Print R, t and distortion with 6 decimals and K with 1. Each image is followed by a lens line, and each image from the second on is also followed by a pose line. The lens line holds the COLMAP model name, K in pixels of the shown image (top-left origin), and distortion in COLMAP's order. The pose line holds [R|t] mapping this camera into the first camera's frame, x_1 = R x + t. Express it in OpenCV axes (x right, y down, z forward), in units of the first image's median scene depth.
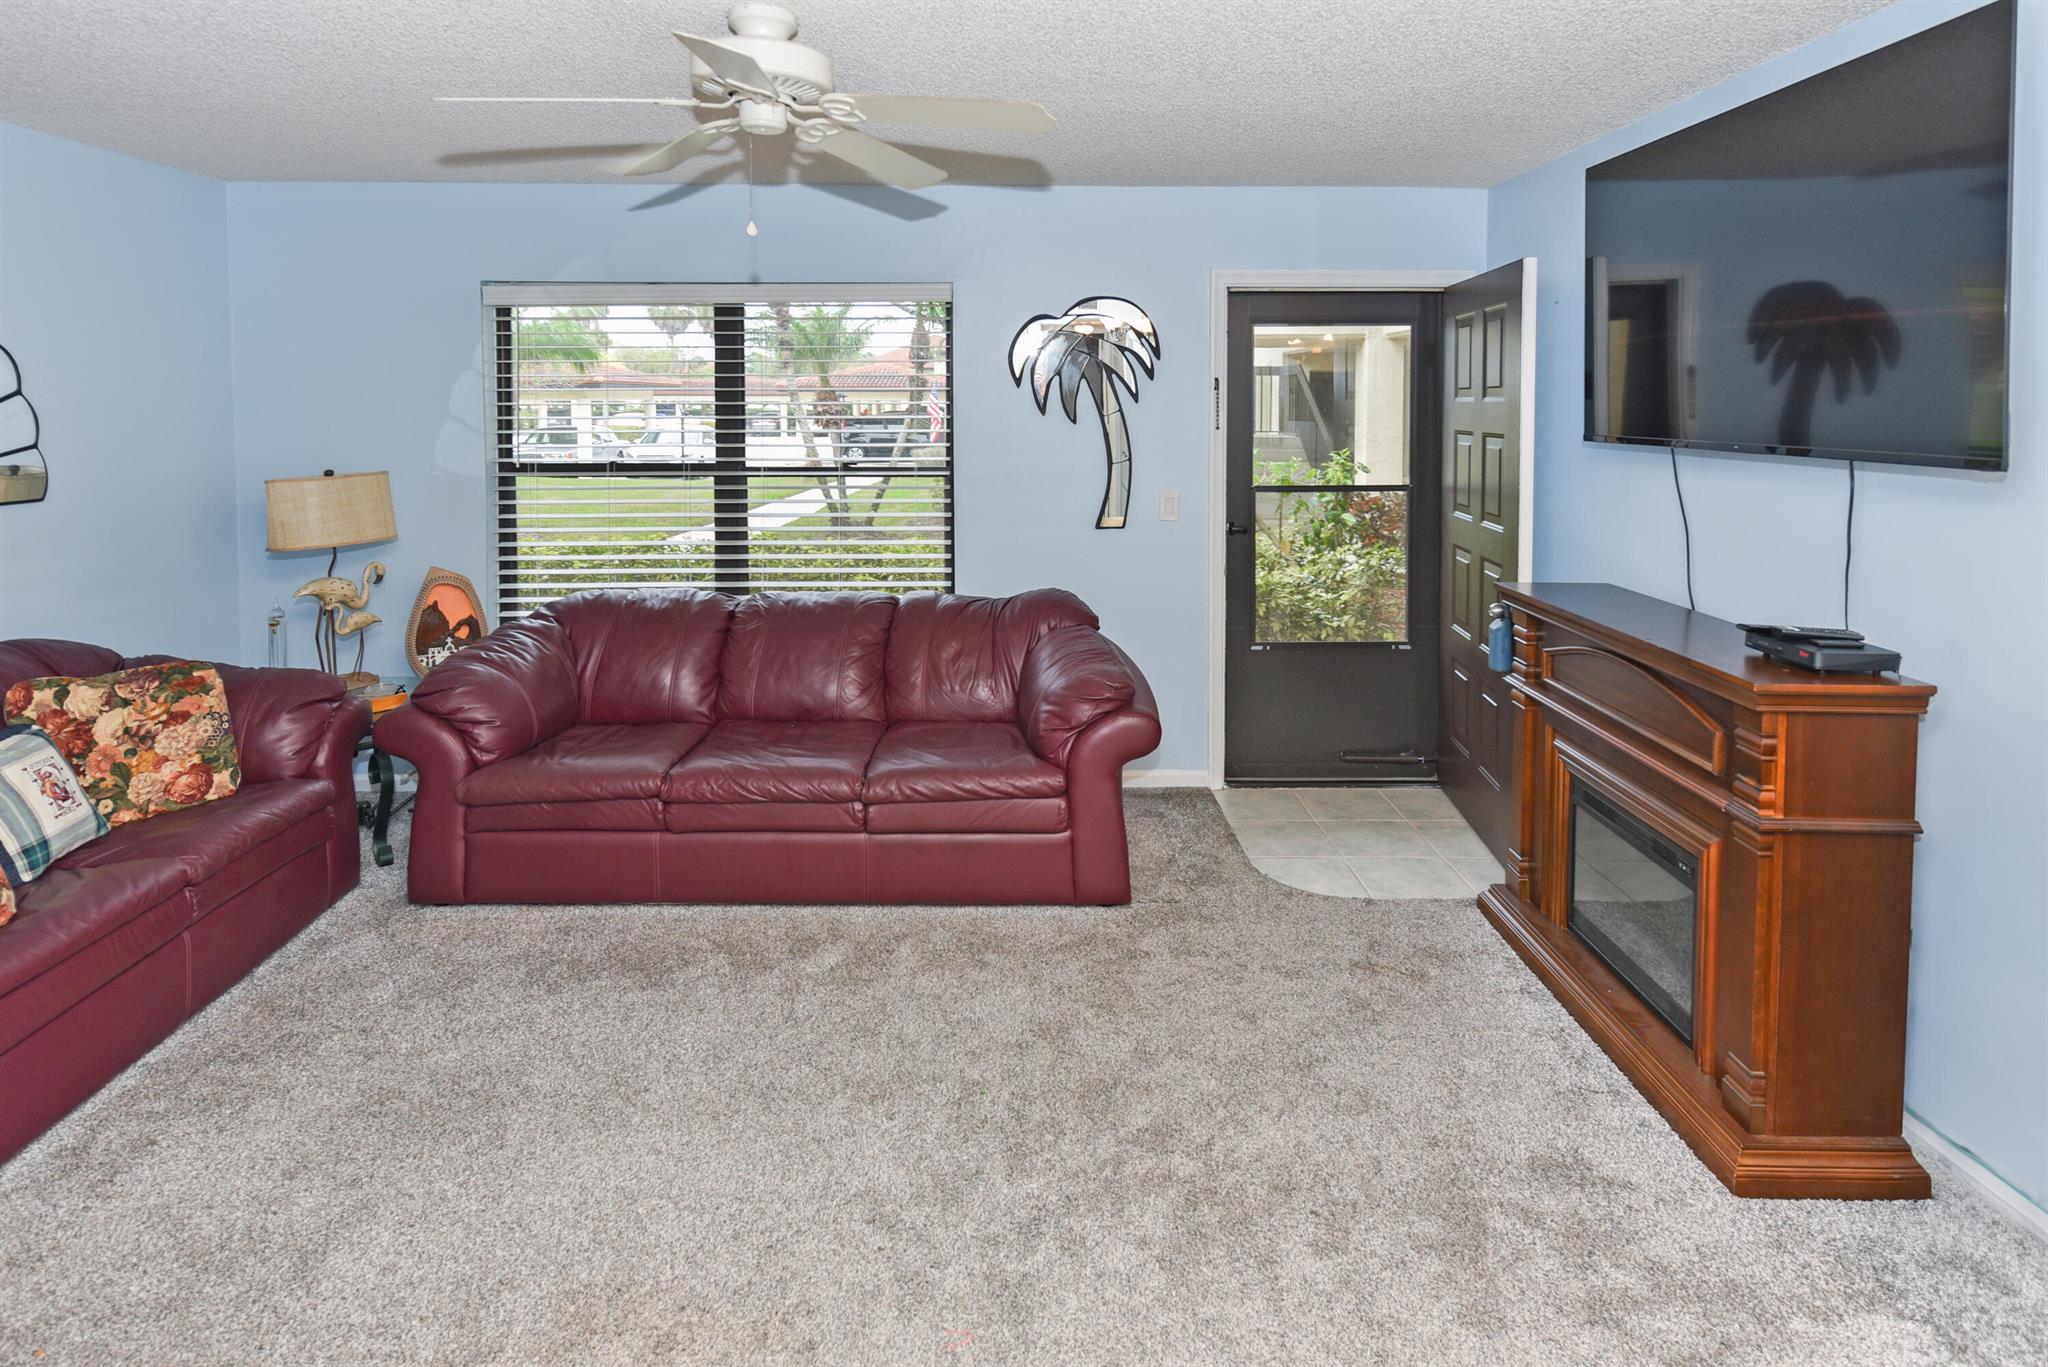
lens RADIAL K [[1075.5, 0, 1023.8], [0, 1075.5, 451.2], [0, 0, 1]] dist [0.001450, -0.000598]
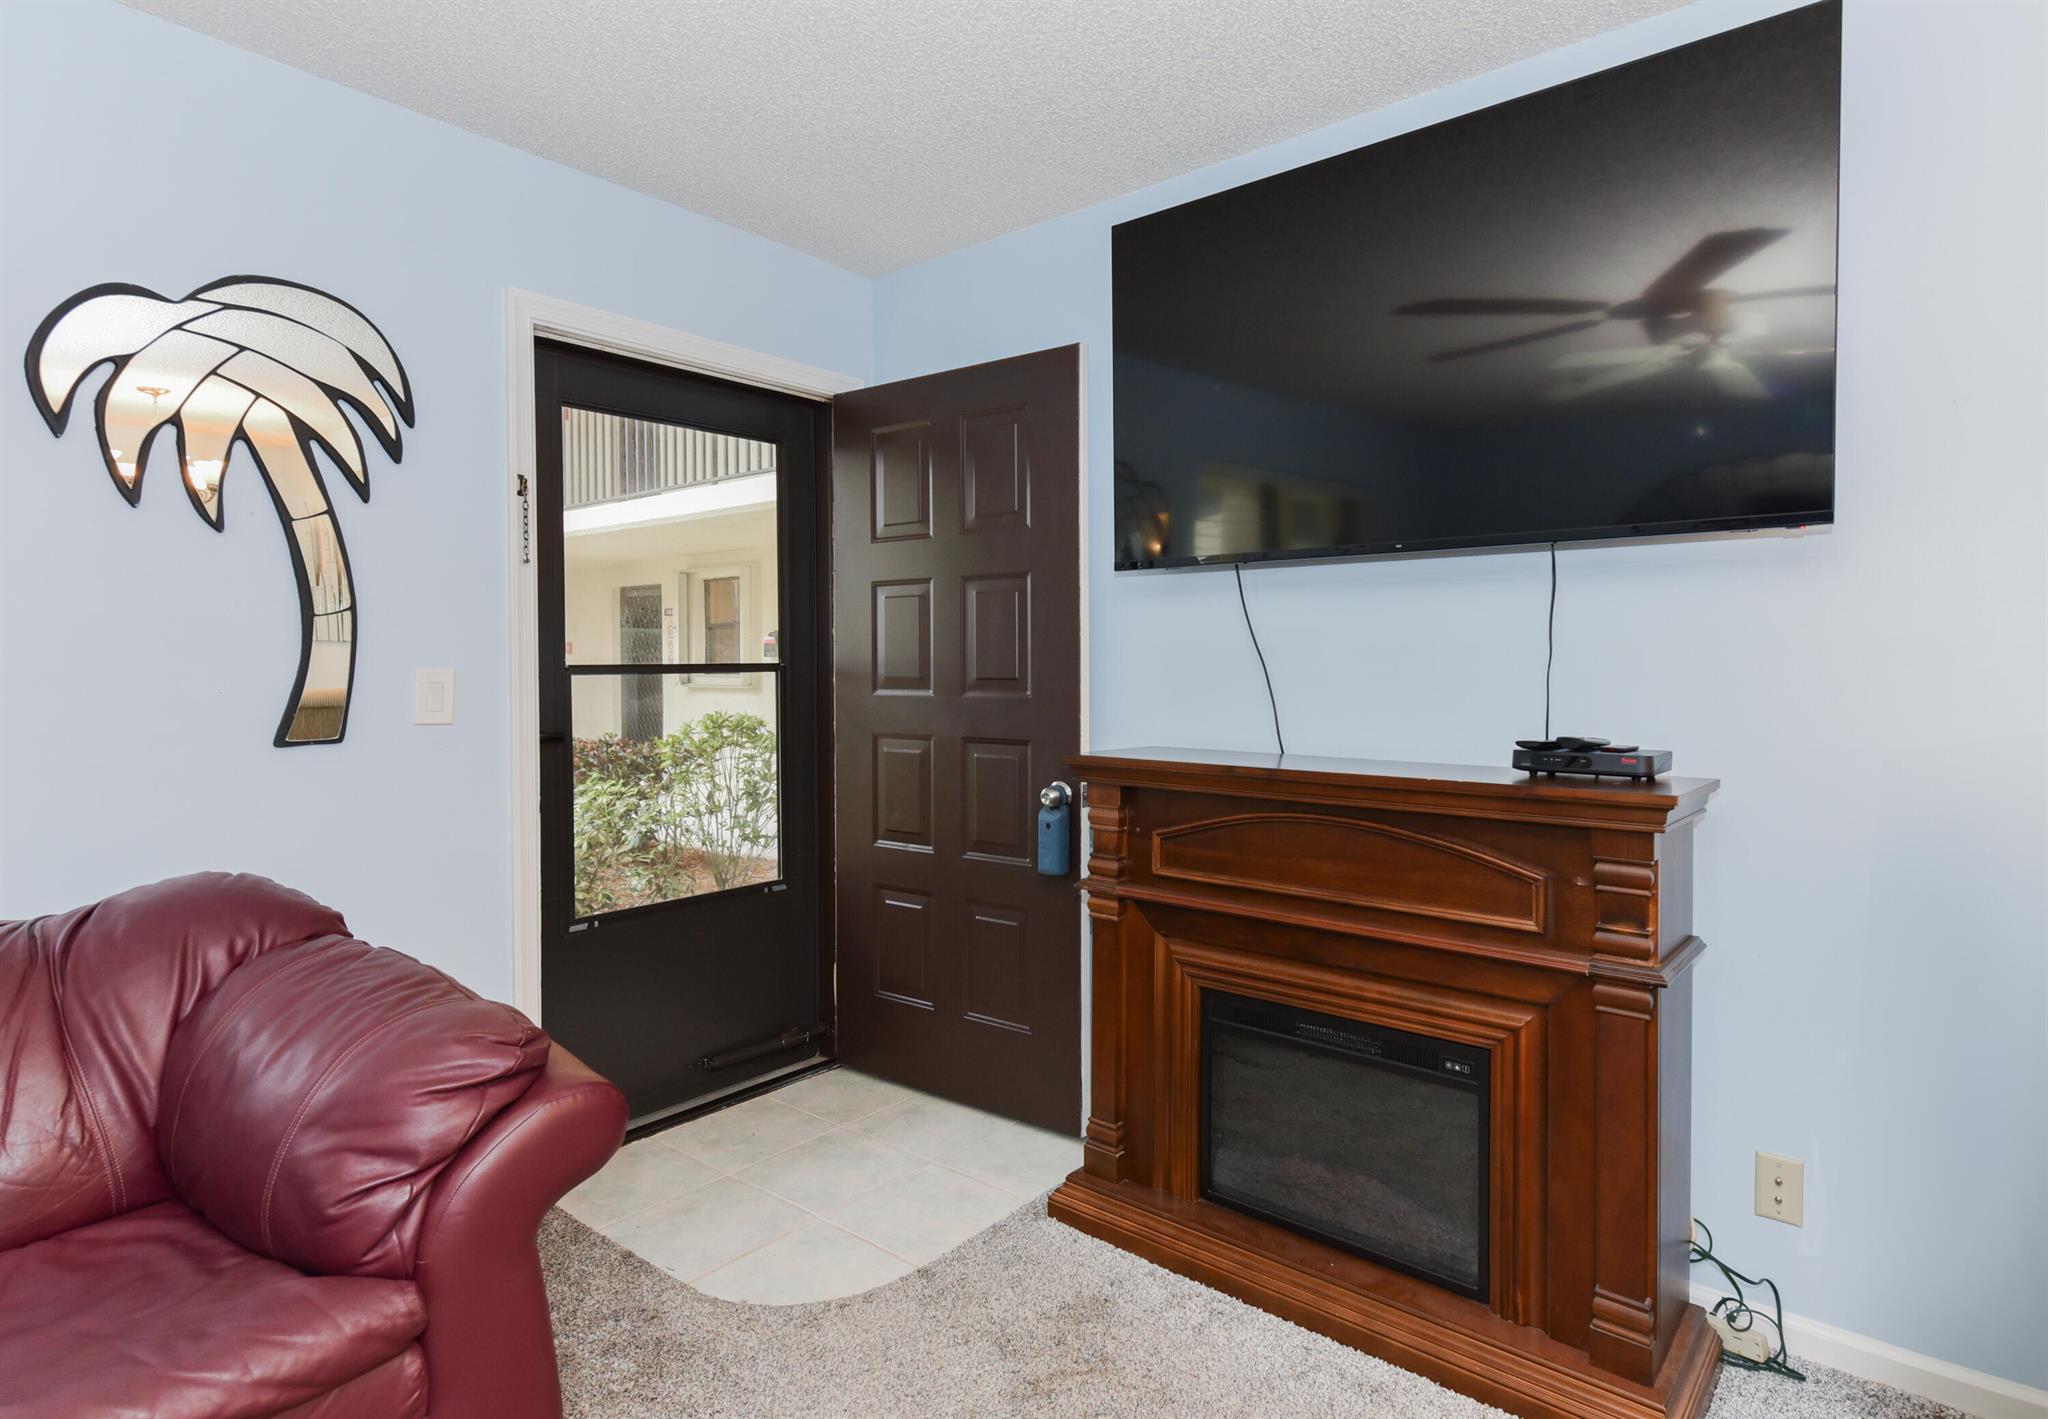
lens RADIAL K [[1065.4, 0, 1064.3], [0, 1065.4, 690.6], [0, 0, 1]] dist [0.027487, -0.025598]
pose [[0.630954, -0.017135, 0.775631, -0.108704], [0.034360, 0.999392, -0.005873, 0.076787], [-0.775059, 0.030357, 0.631159, 0.501013]]
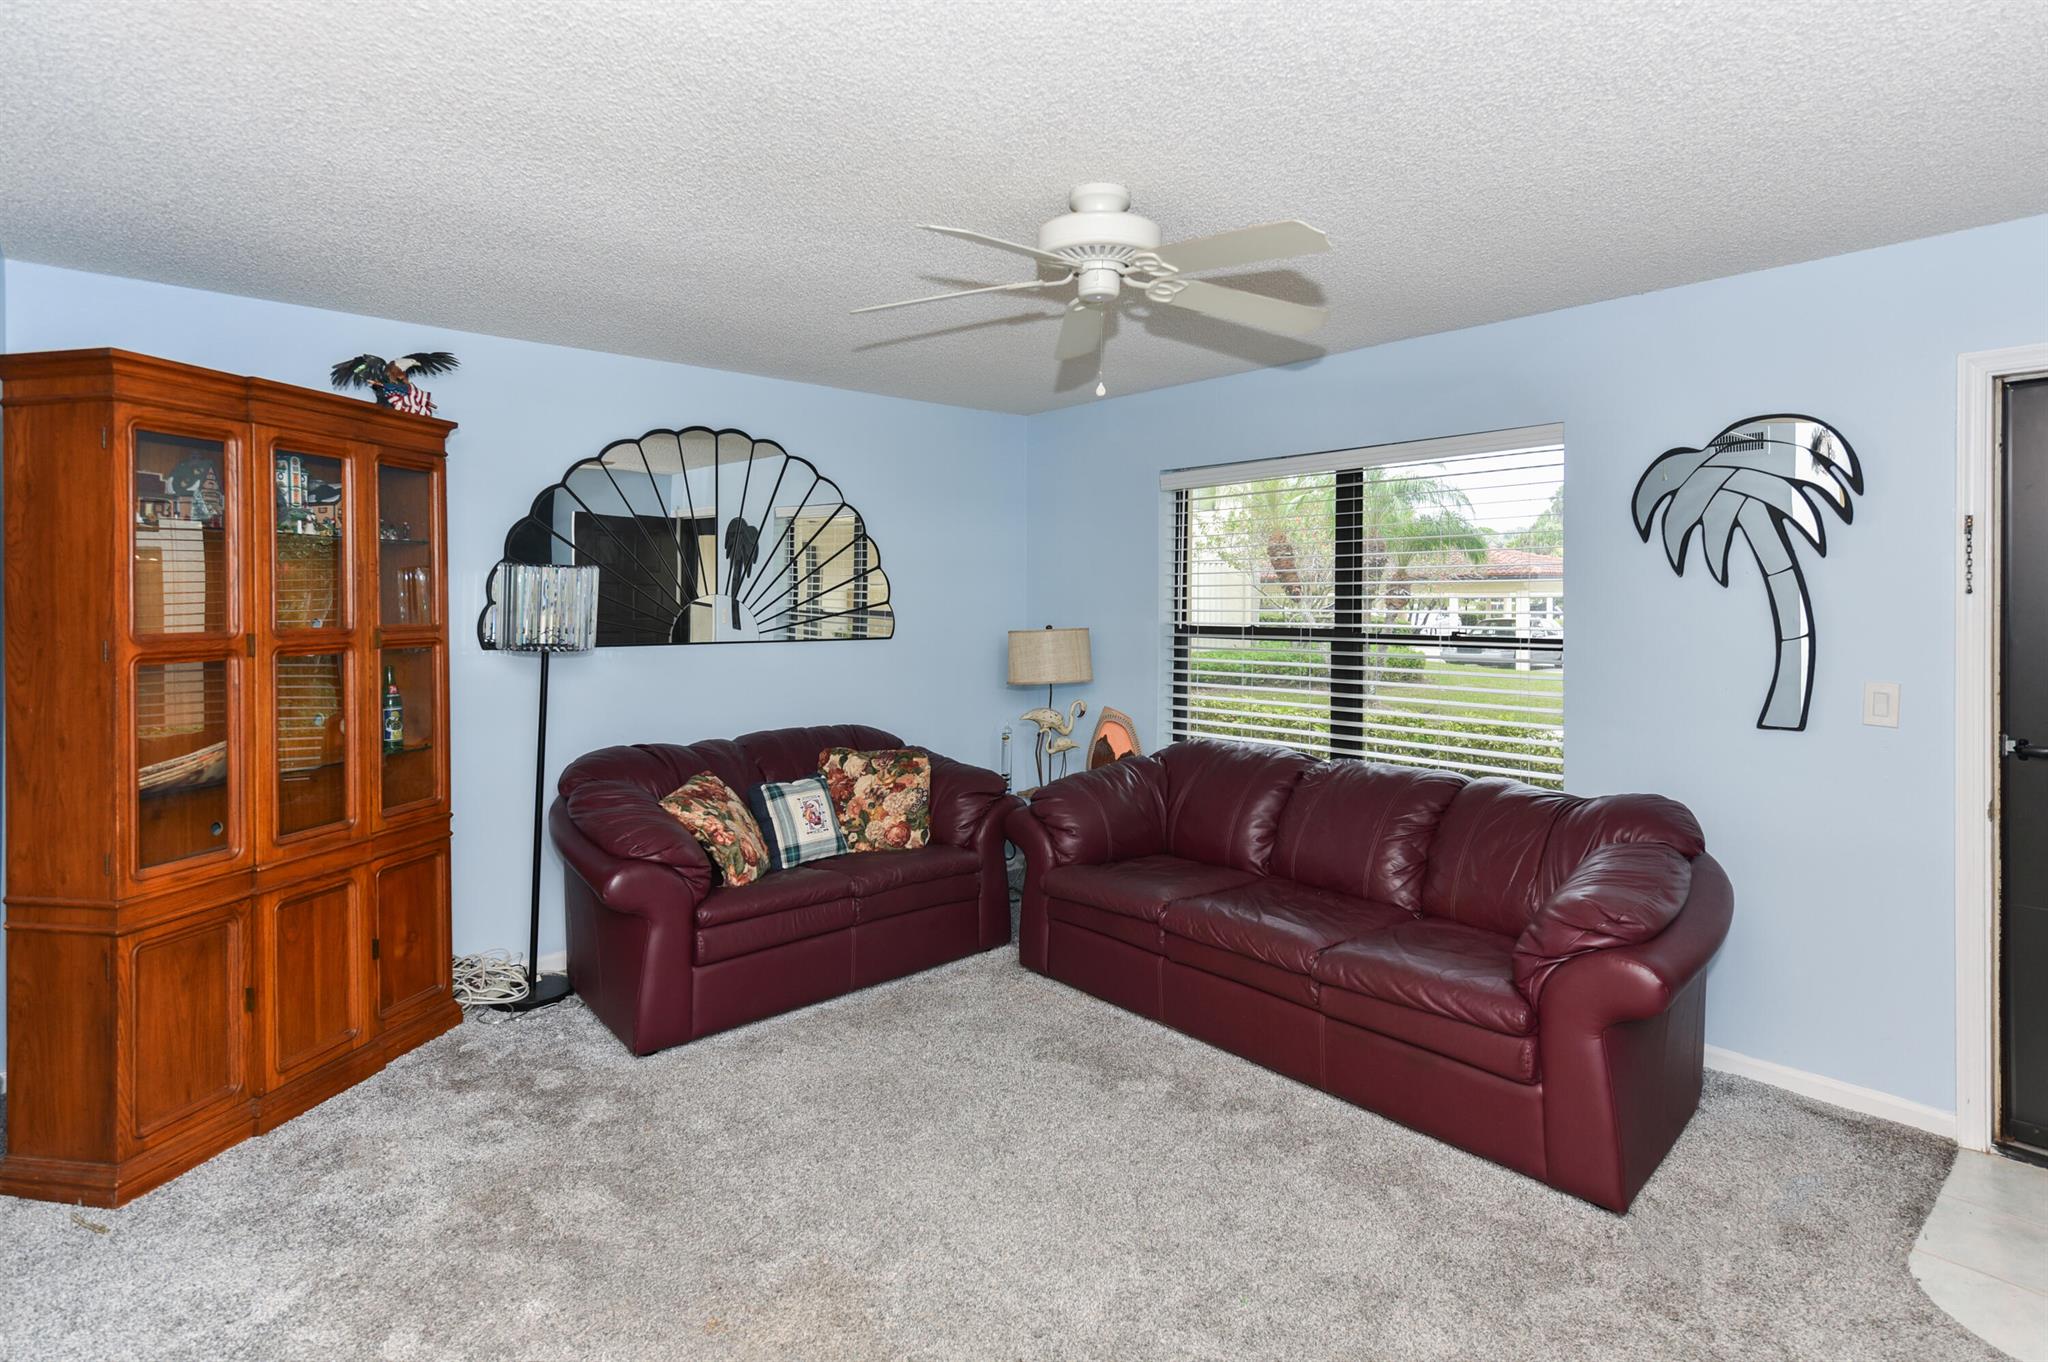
lens RADIAL K [[1048.7, 0, 1028.0], [0, 1048.7, 599.4], [0, 0, 1]] dist [-0.000065, -0.000472]
pose [[0.657468, 0.002691, -0.753478, 0.348789], [-0.033338, 0.999118, -0.025522, 0.023549], [0.752745, 0.041899, 0.656978, 0.177867]]
